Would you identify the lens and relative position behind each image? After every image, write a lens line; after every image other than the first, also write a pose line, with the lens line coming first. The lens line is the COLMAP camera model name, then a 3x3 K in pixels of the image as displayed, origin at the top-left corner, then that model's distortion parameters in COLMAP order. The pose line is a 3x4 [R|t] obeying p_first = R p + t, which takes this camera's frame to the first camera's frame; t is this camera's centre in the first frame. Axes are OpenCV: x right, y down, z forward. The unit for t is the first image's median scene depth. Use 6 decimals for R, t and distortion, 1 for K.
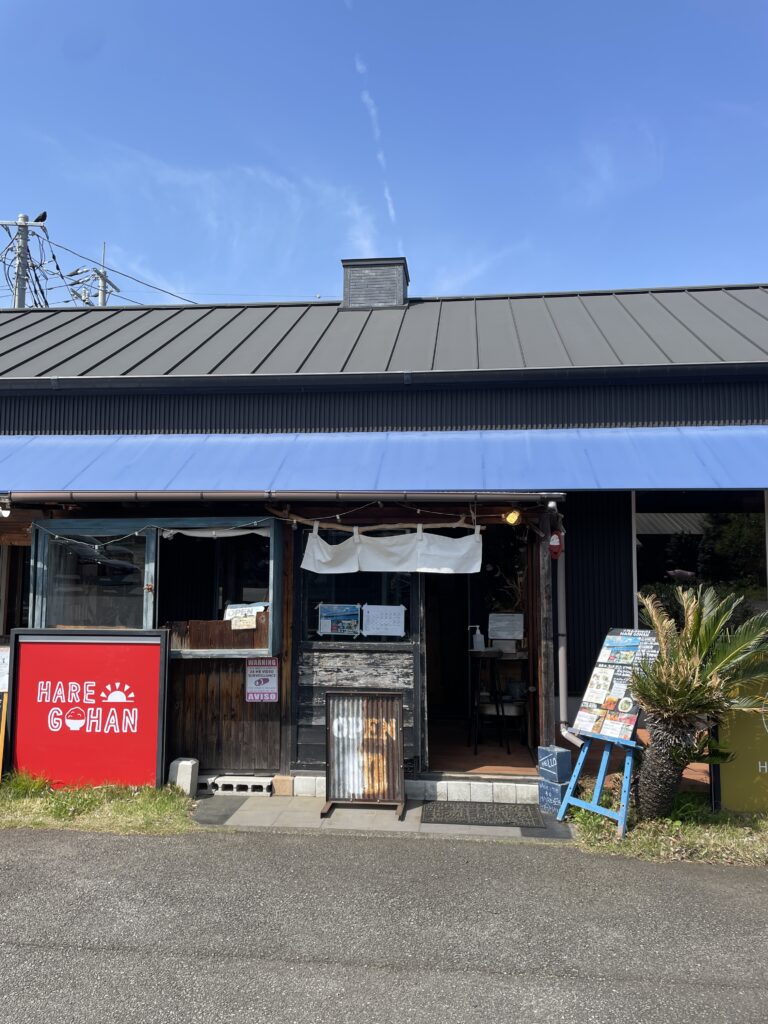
lens RADIAL K [[767.9, 0, 381.9], [0, 767.9, 505.8], [0, 0, 1]] dist [0.091551, -0.110517]
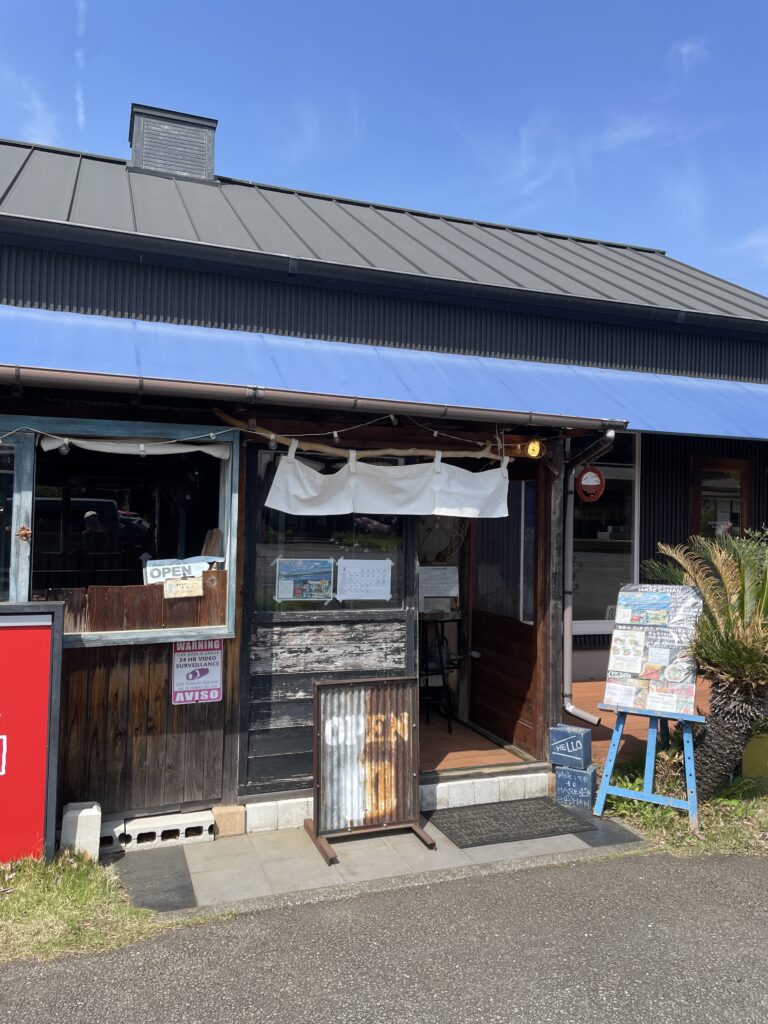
lens RADIAL K [[767.9, 0, 381.9], [0, 767.9, 505.8], [0, 0, 1]] dist [0.091551, -0.110517]
pose [[0.896415, 0.022563, 0.442641, -0.321841], [-0.053322, 0.996940, 0.057167, 0.036460], [-0.439996, -0.074848, 0.894875, 0.349561]]
